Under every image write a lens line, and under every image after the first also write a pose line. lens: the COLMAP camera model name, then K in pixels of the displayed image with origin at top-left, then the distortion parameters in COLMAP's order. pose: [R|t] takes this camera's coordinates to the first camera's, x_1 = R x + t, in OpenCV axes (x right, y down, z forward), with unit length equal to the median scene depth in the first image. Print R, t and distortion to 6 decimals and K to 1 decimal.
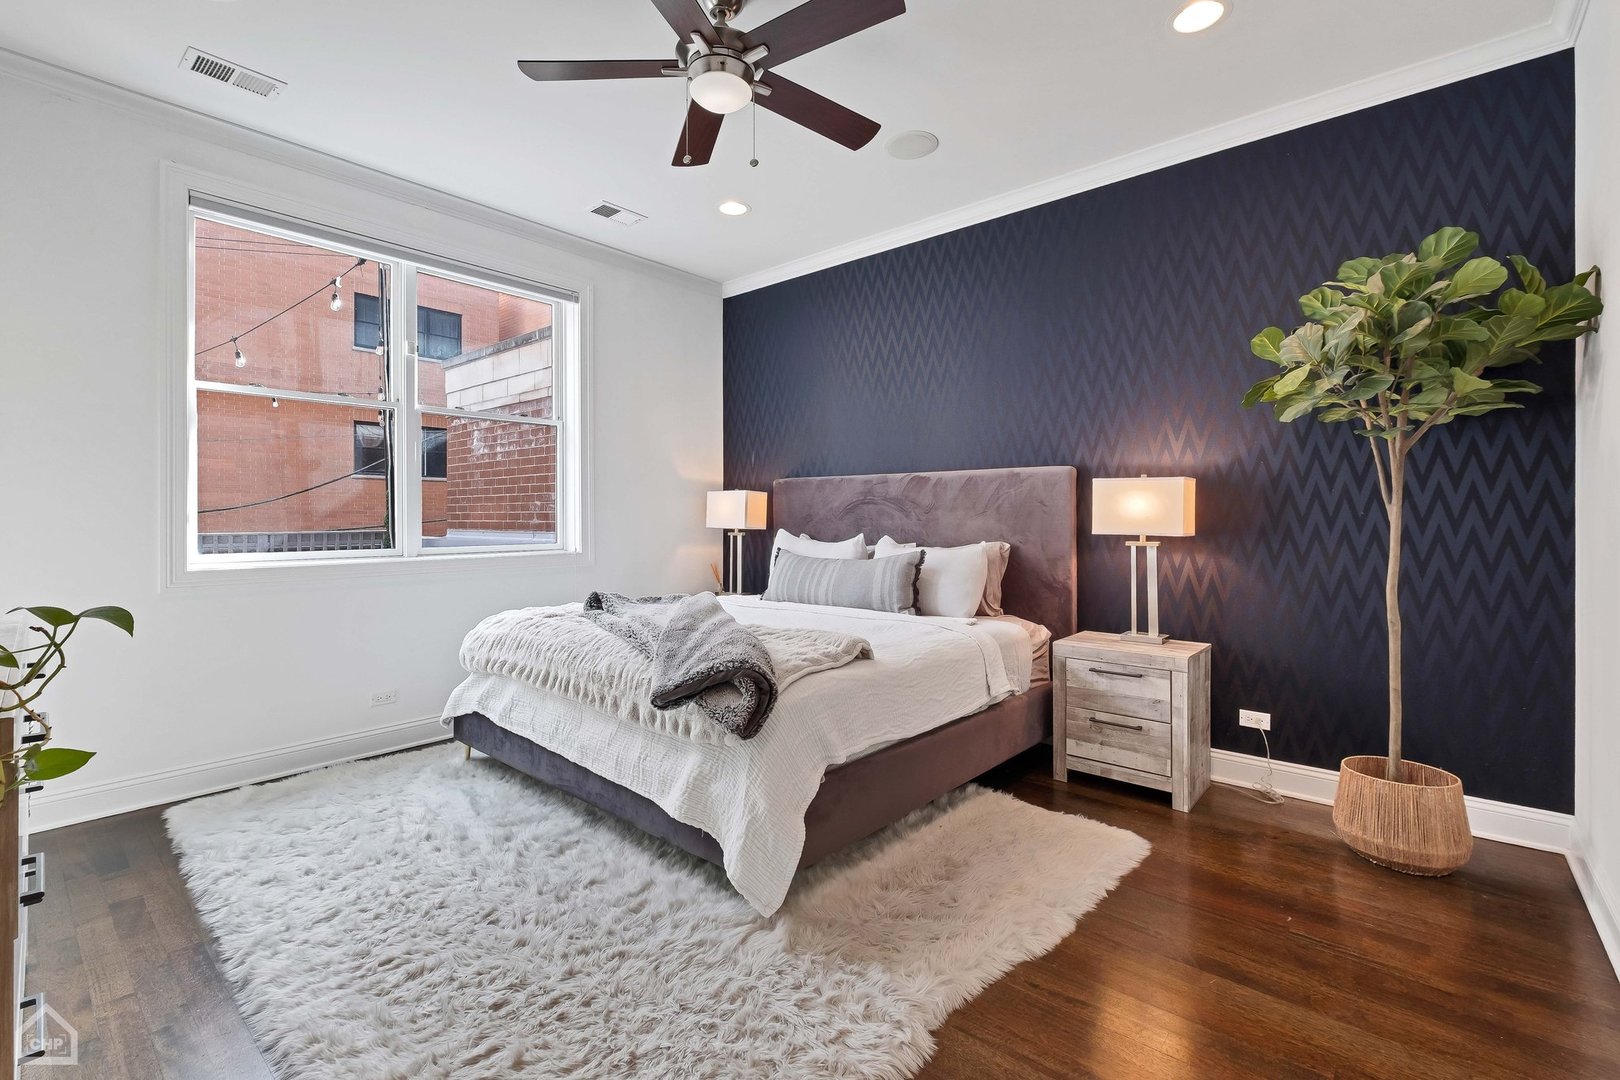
lens RADIAL K [[717.5, 0, 800.8], [0, 717.5, 526.8], [0, 0, 1]] dist [-0.000666, -0.000355]
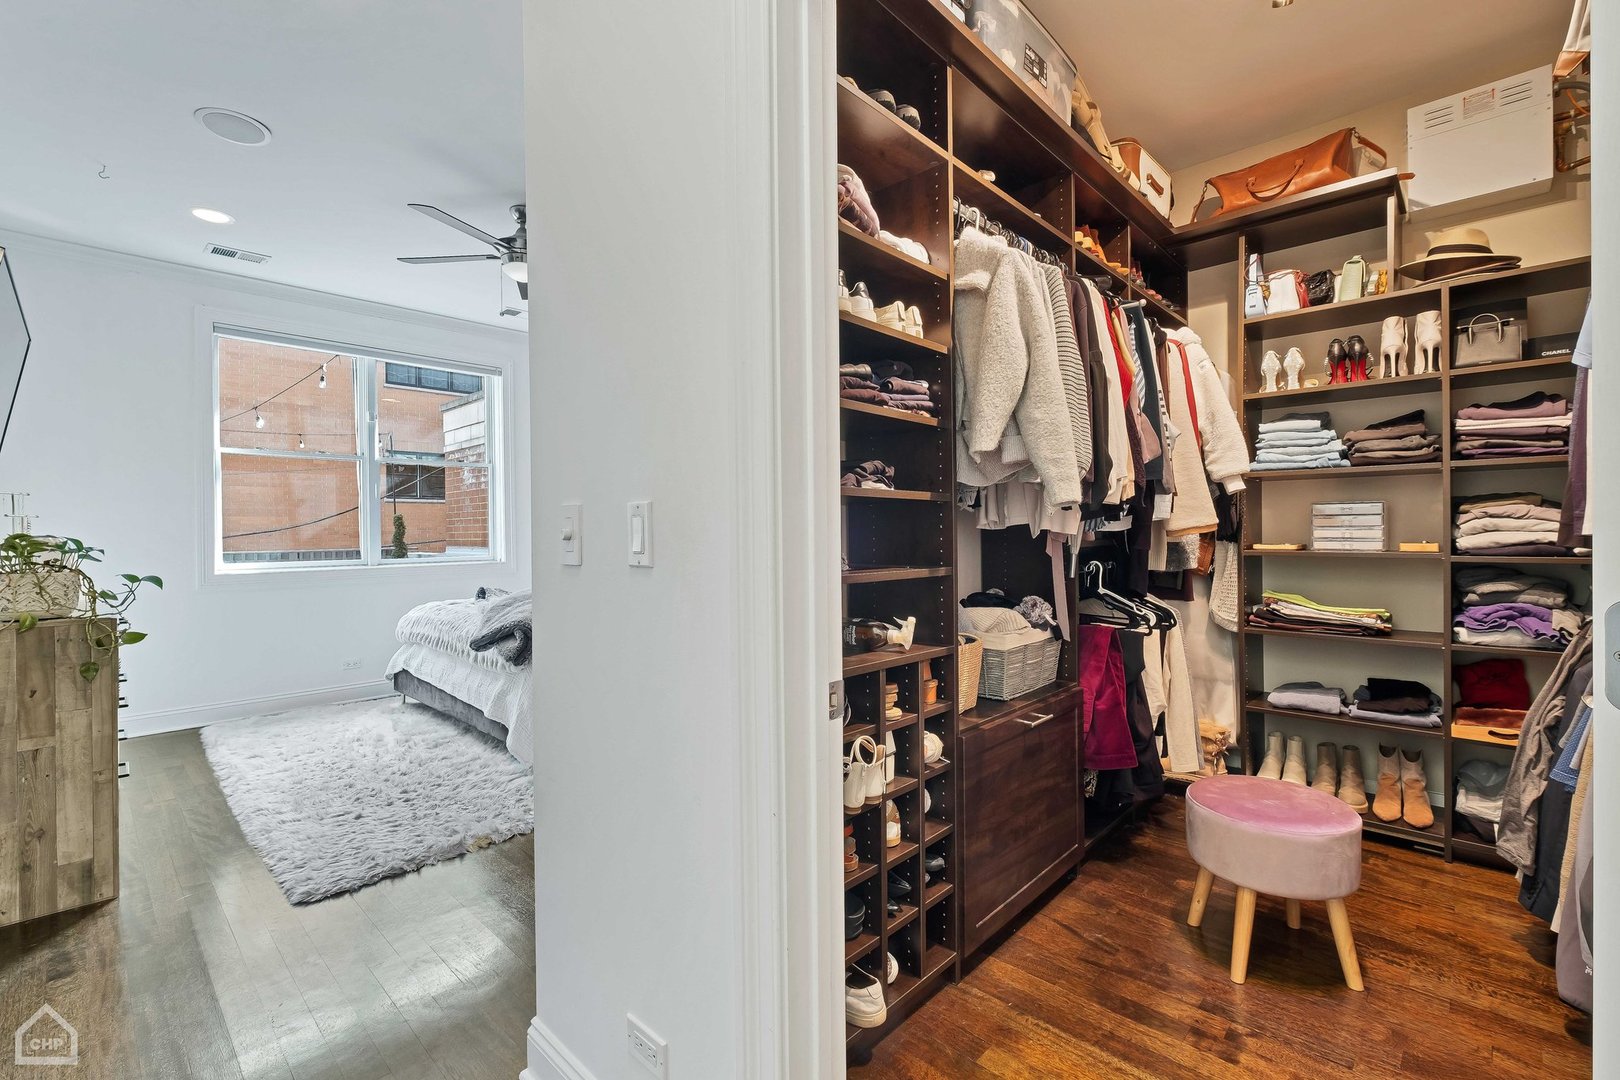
lens RADIAL K [[711.8, 0, 804.1], [0, 711.8, 544.9], [0, 0, 1]] dist [-0.000373, -0.000427]
pose [[0.998891, -0.007881, -0.046429, 0.464263], [0.008061, 0.999961, 0.003695, 0.003717], [0.046398, -0.004065, 0.998915, -0.448310]]
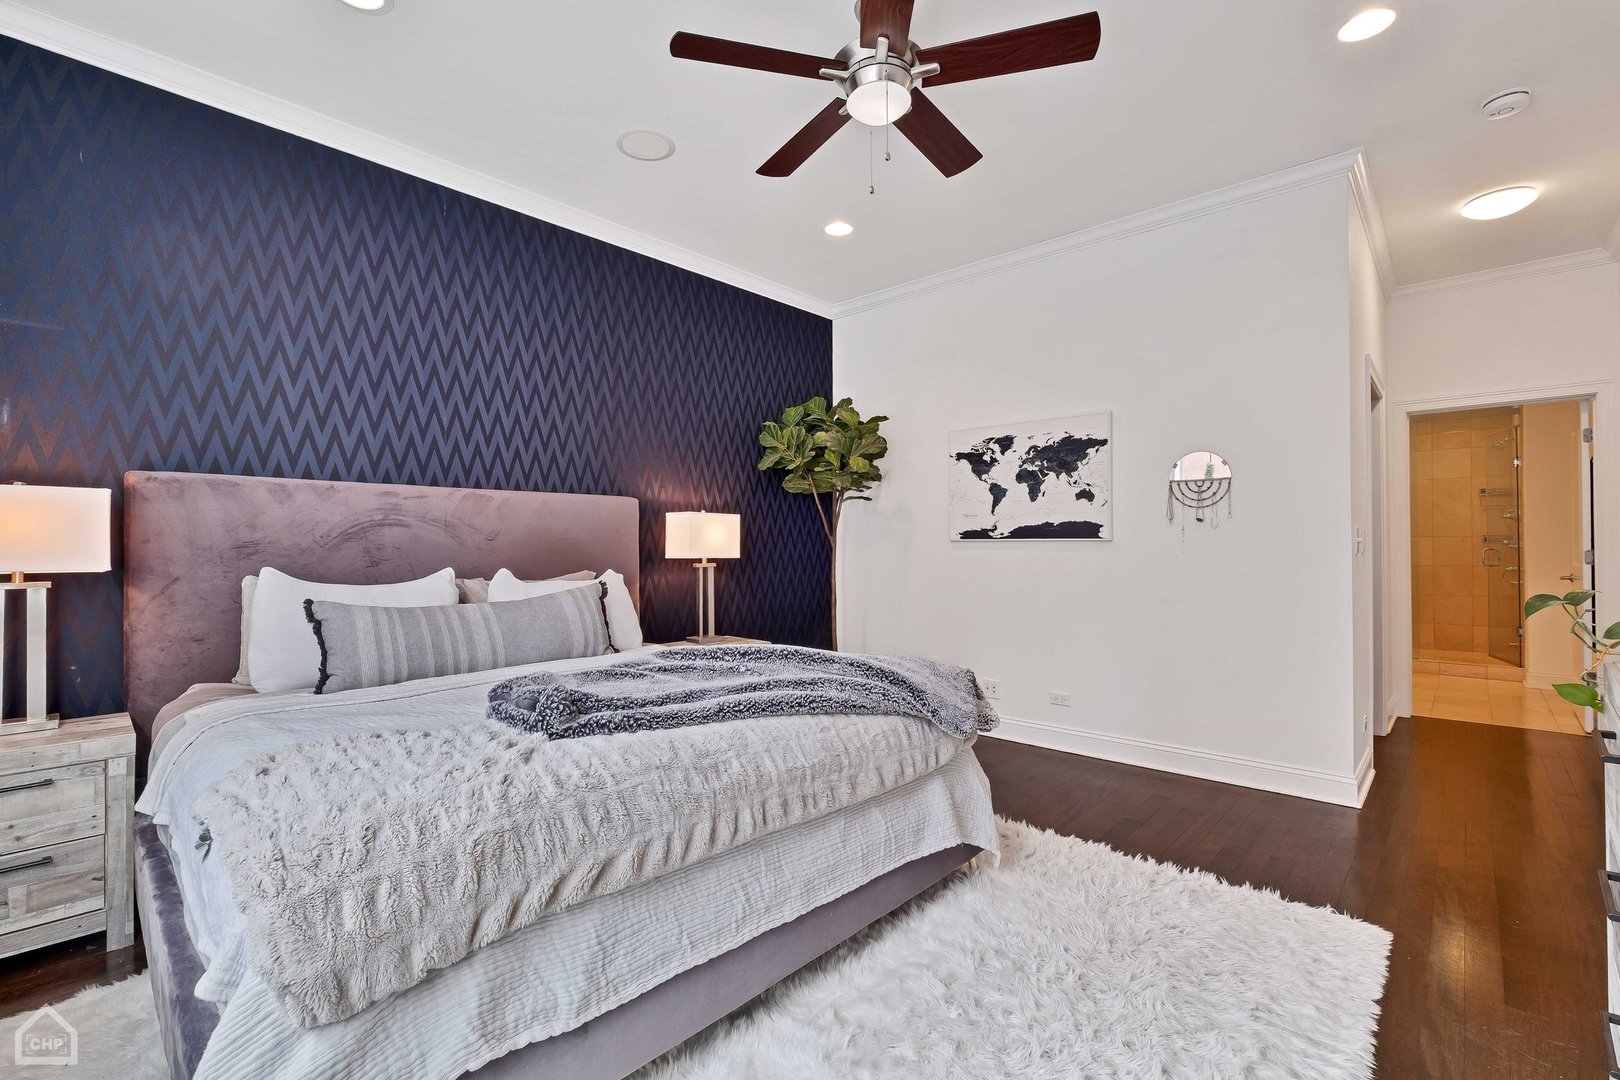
lens RADIAL K [[711.8, 0, 804.1], [0, 711.8, 544.9], [0, 0, 1]] dist [-0.000373, -0.000427]
pose [[0.045961, -0.005320, 0.998929, -0.844859], [0.009913, 0.999939, 0.004869, -0.018237], [-0.998894, 0.009678, 0.046011, 0.828587]]
